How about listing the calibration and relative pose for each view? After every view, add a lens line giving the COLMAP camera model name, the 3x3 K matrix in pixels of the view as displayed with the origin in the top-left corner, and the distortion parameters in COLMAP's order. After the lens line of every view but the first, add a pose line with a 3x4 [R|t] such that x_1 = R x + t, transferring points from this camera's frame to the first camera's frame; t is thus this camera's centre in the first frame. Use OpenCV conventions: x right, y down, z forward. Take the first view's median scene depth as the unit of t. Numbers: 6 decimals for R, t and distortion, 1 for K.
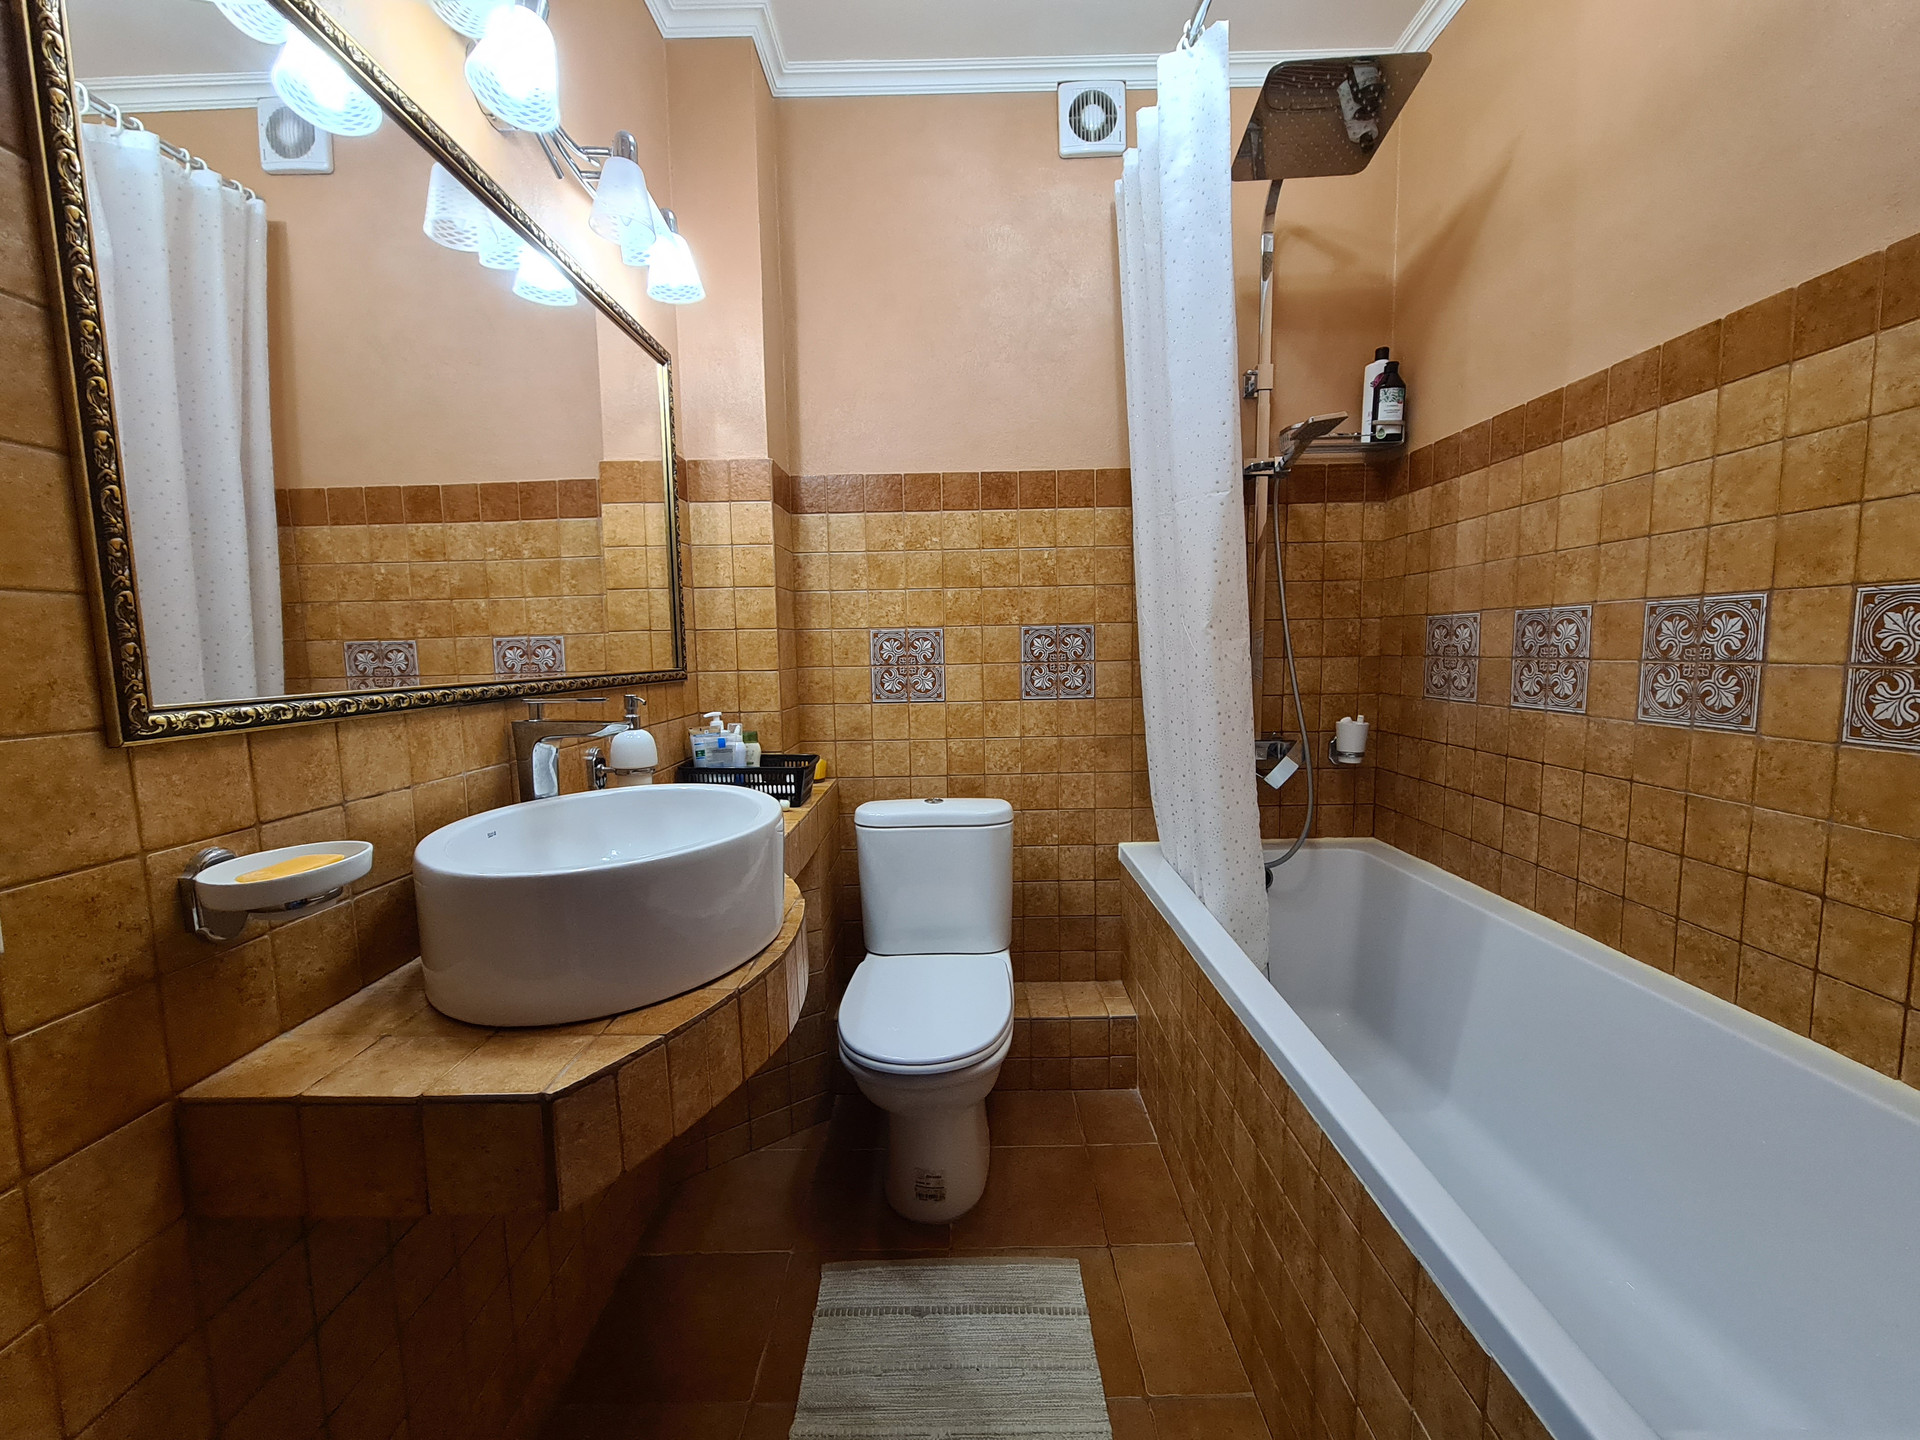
lens RADIAL K [[784.0, 0, 953.3], [0, 784.0, 721.7], [0, 0, 1]] dist [0.003260, -0.001404]
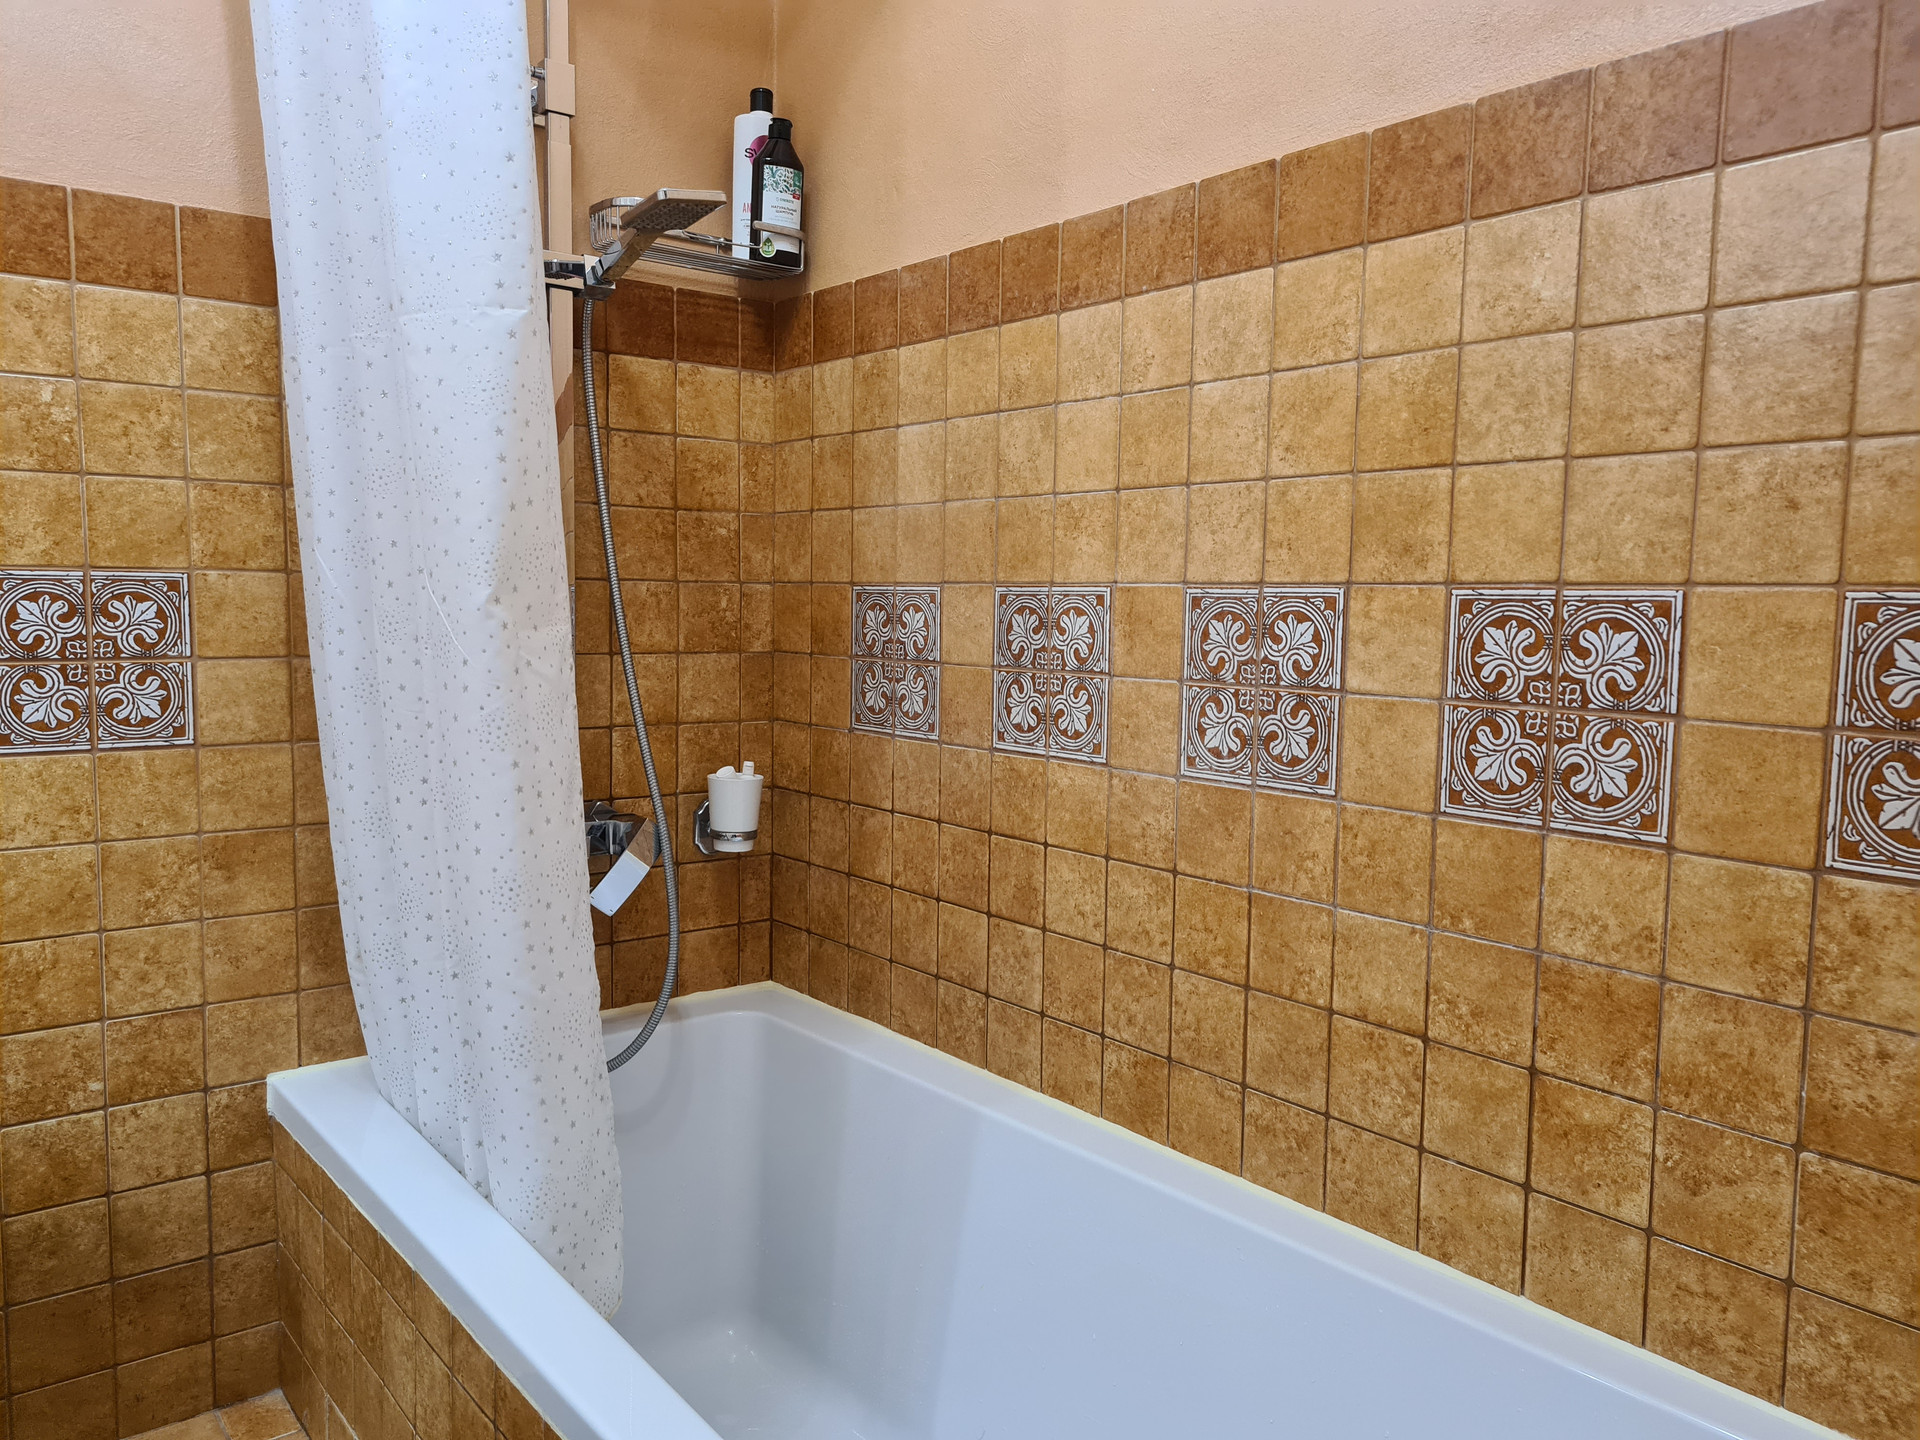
lens RADIAL K [[1433.5, 0, 952.3], [0, 1433.5, 722.7], [0, 0, 1]] dist [0.062080, -0.038393]
pose [[0.776940, -0.026253, 0.629027, 0.004485], [0.031821, 0.999491, 0.002412, -0.040776], [-0.628770, 0.018142, 0.777379, 0.168795]]
